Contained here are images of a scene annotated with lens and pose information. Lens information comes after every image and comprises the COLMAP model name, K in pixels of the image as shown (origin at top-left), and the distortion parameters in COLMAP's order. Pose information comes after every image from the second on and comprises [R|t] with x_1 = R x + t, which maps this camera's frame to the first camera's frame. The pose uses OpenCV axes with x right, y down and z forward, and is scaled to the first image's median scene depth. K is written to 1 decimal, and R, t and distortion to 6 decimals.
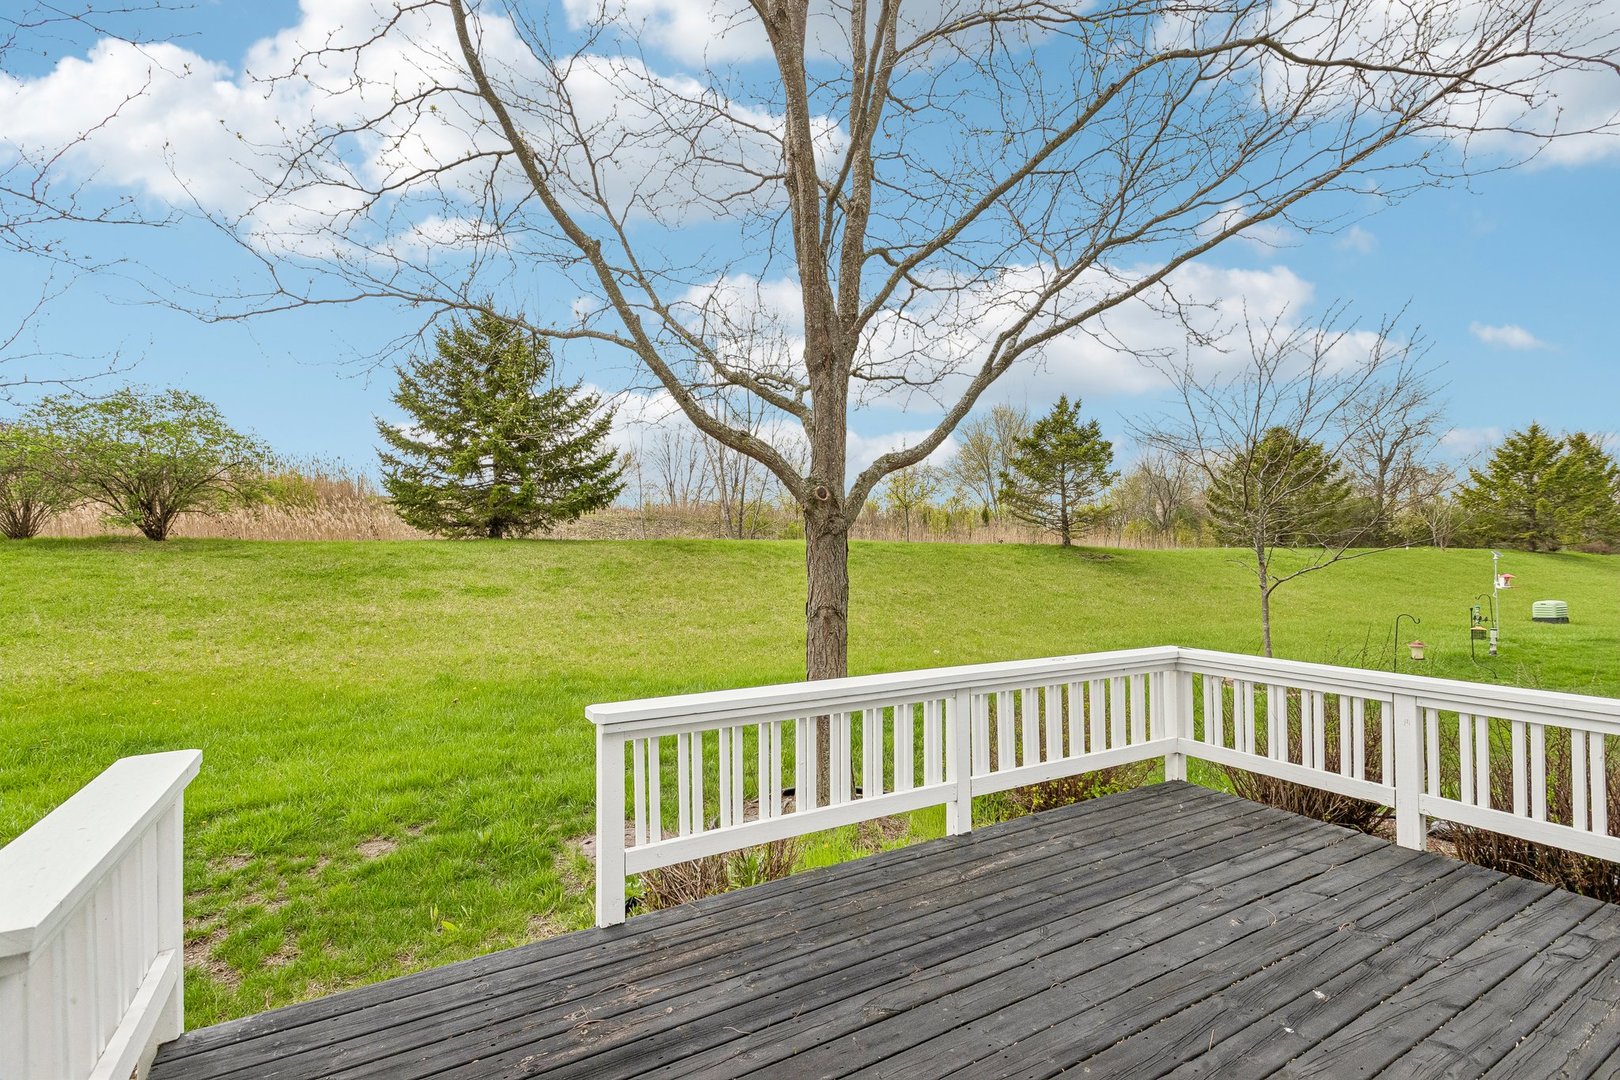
lens RADIAL K [[732.7, 0, 810.0], [0, 732.7, 540.0], [0, 0, 1]] dist [-0.001431, -0.000724]
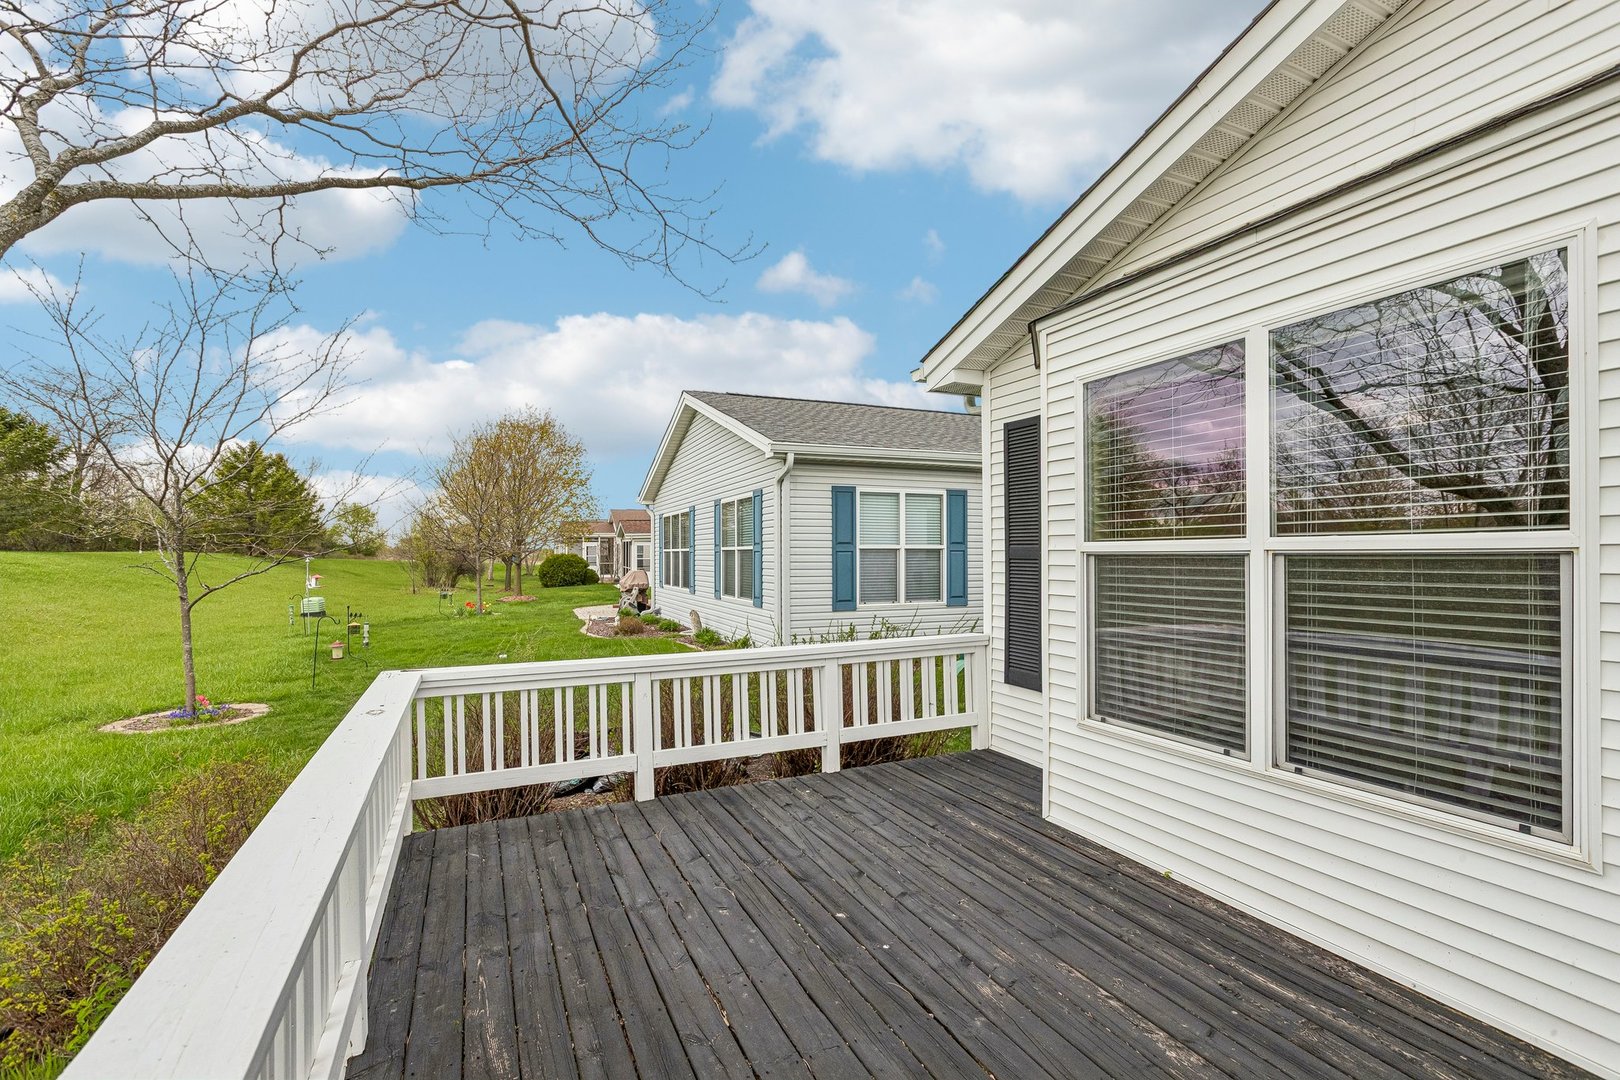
lens RADIAL K [[732.7, 0, 810.0], [0, 732.7, 540.0], [0, 0, 1]] dist [-0.001431, -0.000724]
pose [[0.085395, 0.018248, 0.996180, -0.359549], [-0.011691, 0.999782, -0.017312, 0.015493], [-0.996279, -0.010168, 0.085590, 0.651631]]
